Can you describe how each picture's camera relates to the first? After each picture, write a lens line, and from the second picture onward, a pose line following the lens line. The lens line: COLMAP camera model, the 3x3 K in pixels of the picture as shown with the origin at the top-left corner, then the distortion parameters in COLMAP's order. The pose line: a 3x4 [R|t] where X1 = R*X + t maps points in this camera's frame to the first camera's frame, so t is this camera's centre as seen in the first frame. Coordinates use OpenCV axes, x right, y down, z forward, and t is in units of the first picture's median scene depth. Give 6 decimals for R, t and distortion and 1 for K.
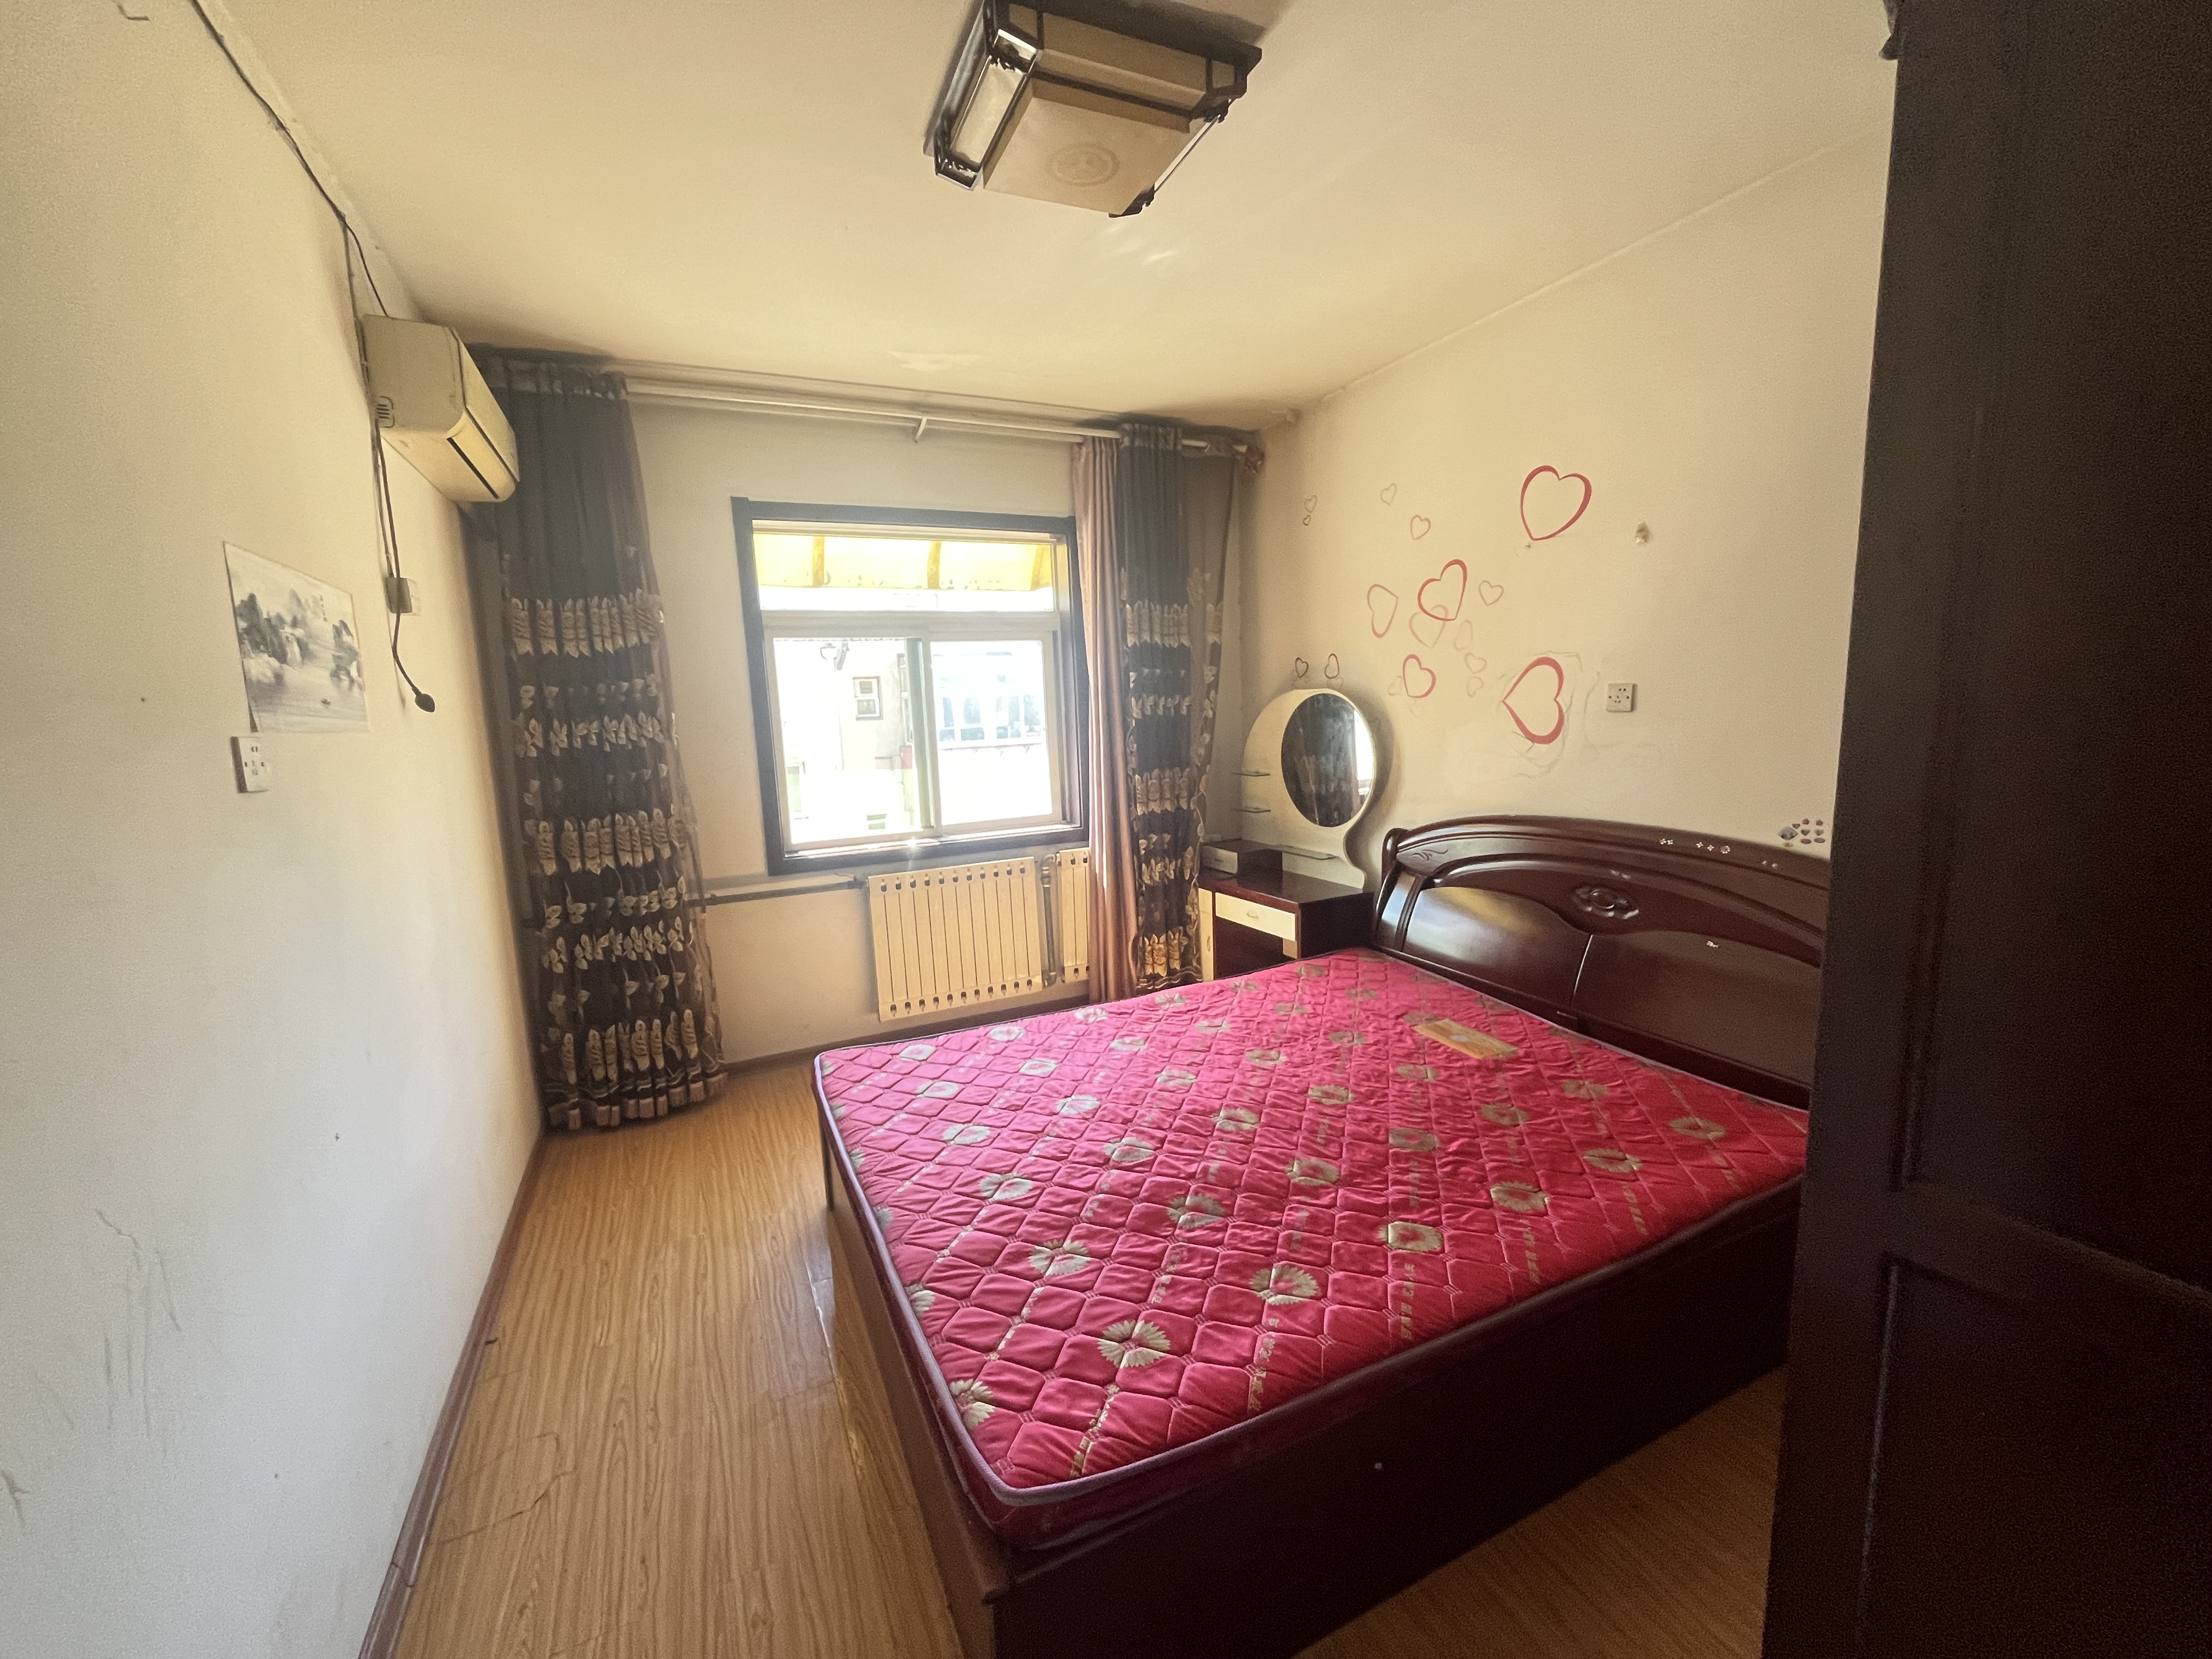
lens RADIAL K [[895.8, 0, 1103.9], [0, 895.8, 831.6], [0, 0, 1]] dist [-0.006486, -0.000245]
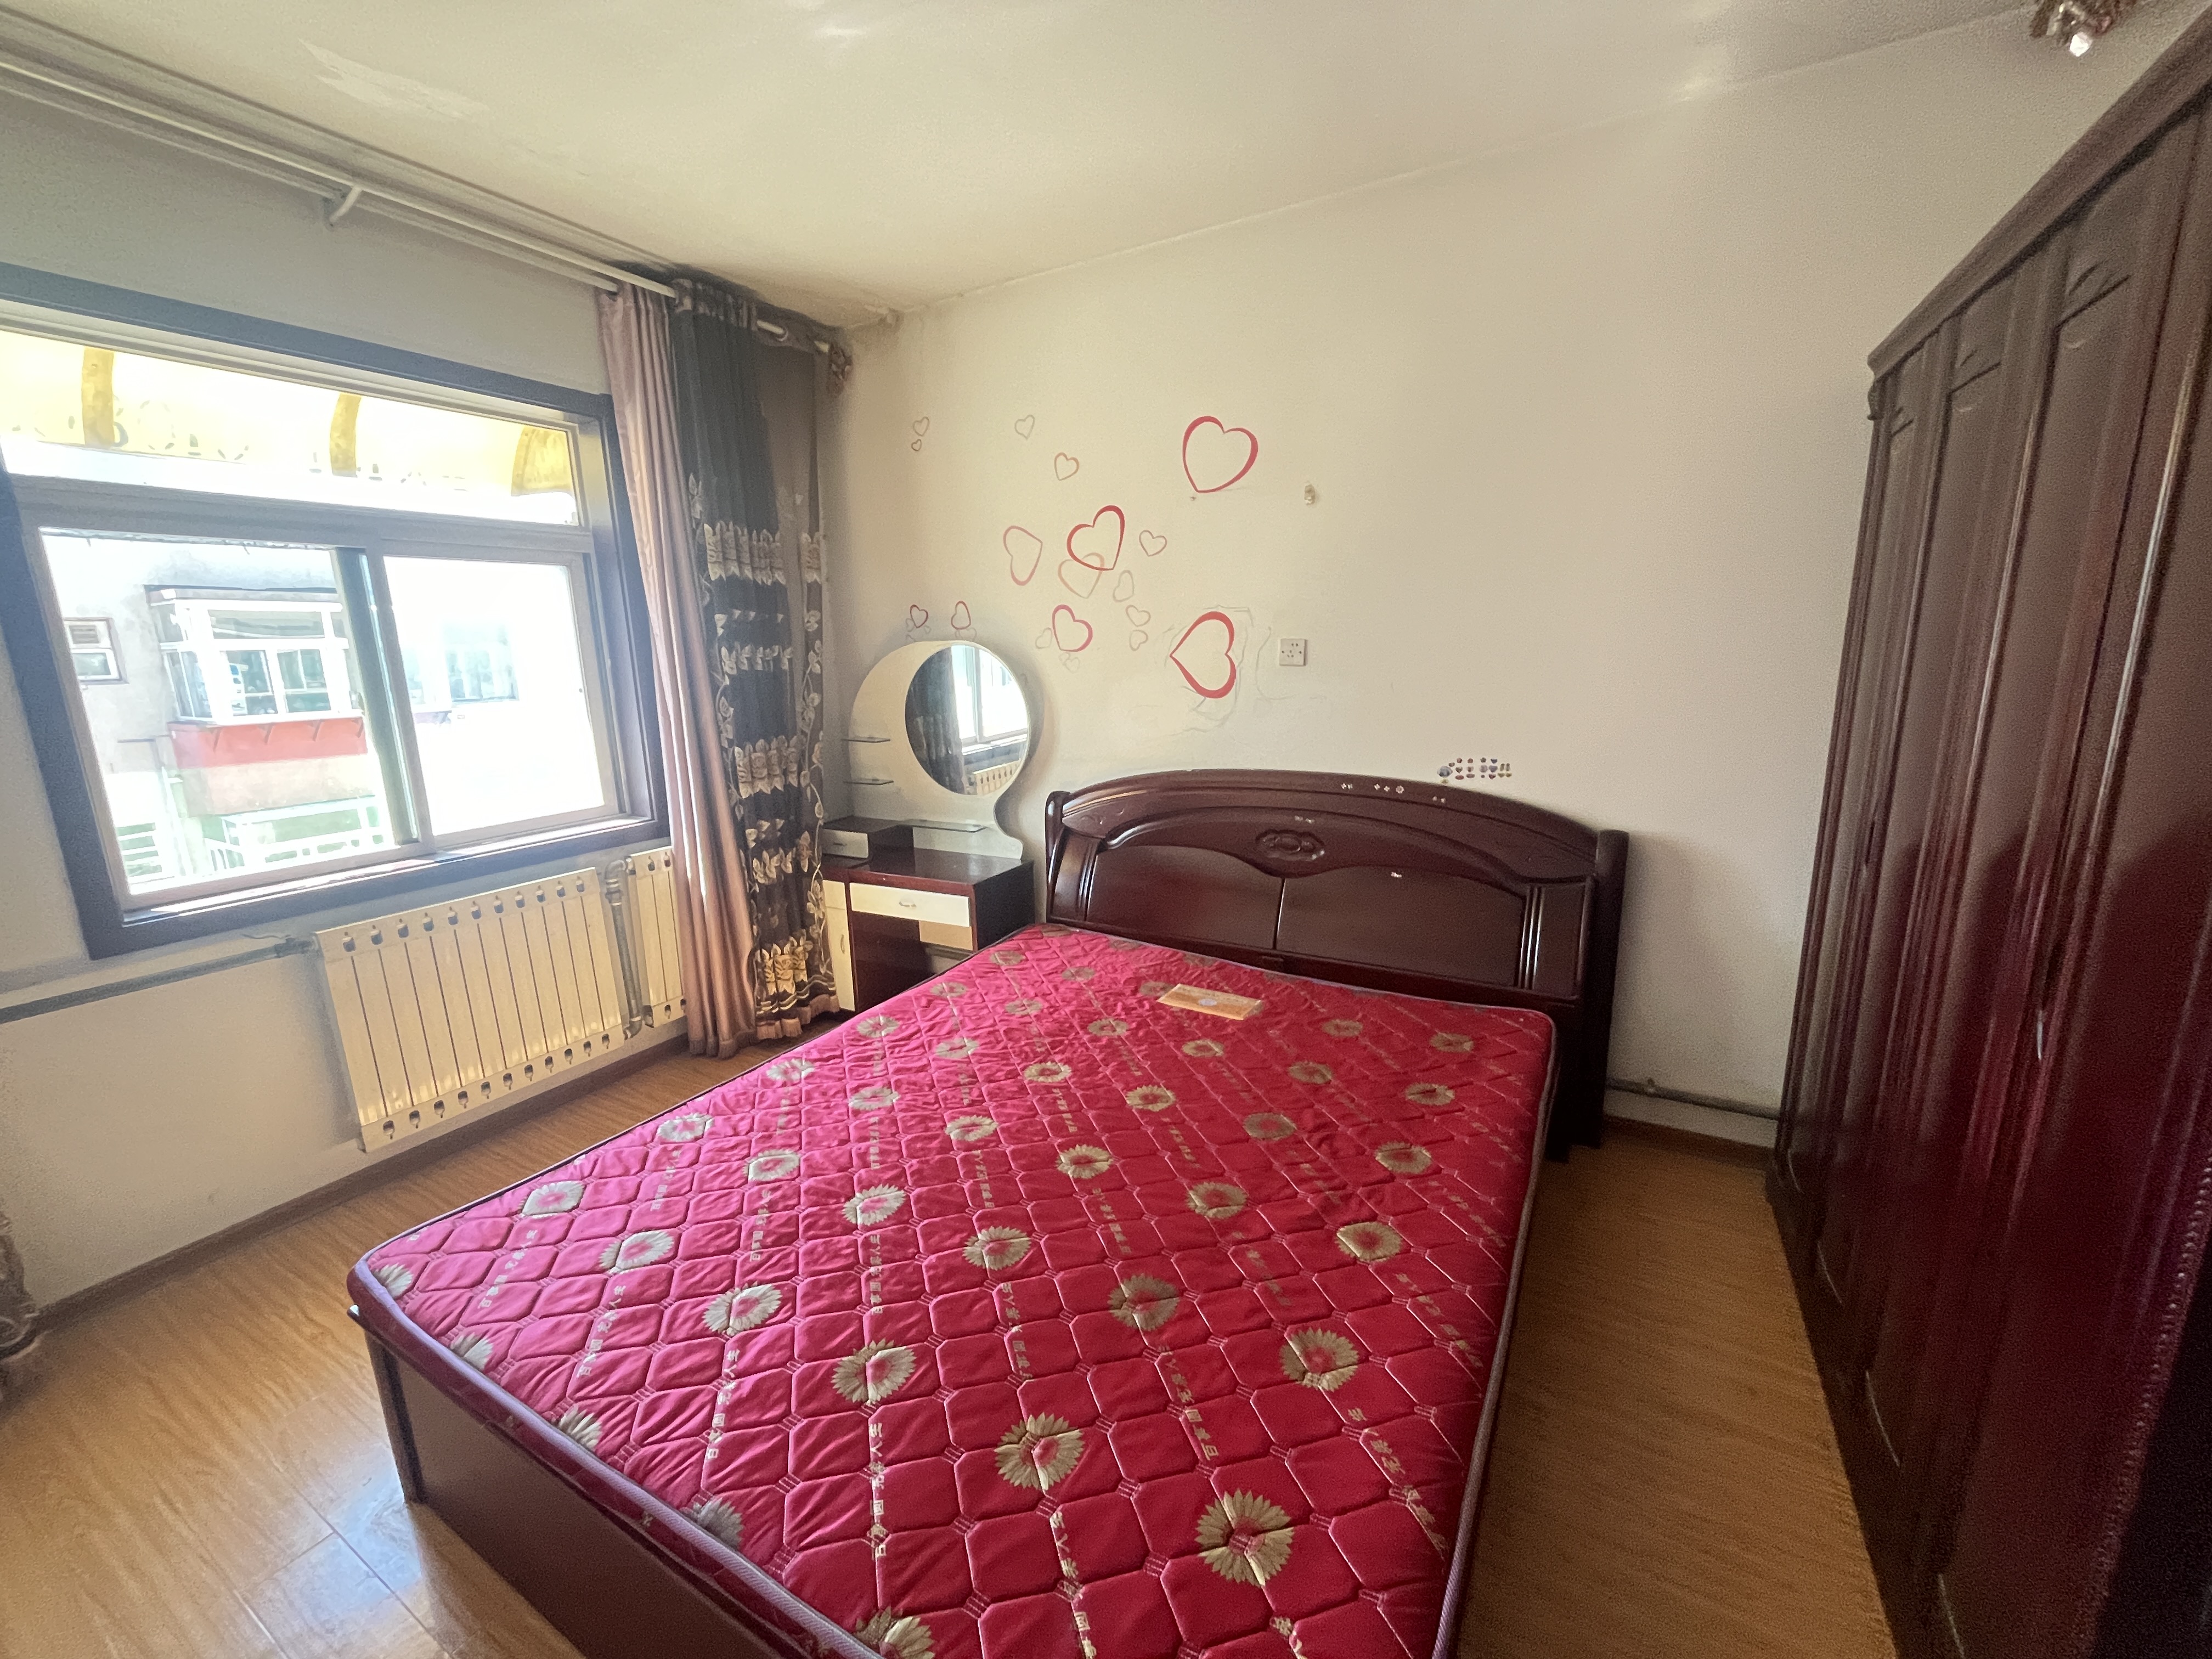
lens RADIAL K [[895.8, 0, 1103.9], [0, 895.8, 831.6], [0, 0, 1]] dist [-0.006486, -0.000245]
pose [[0.820299, -0.099026, 0.563297, -0.147611], [0.074864, 0.995014, 0.065901, -0.017533], [-0.567015, -0.011888, 0.823622, 0.172522]]
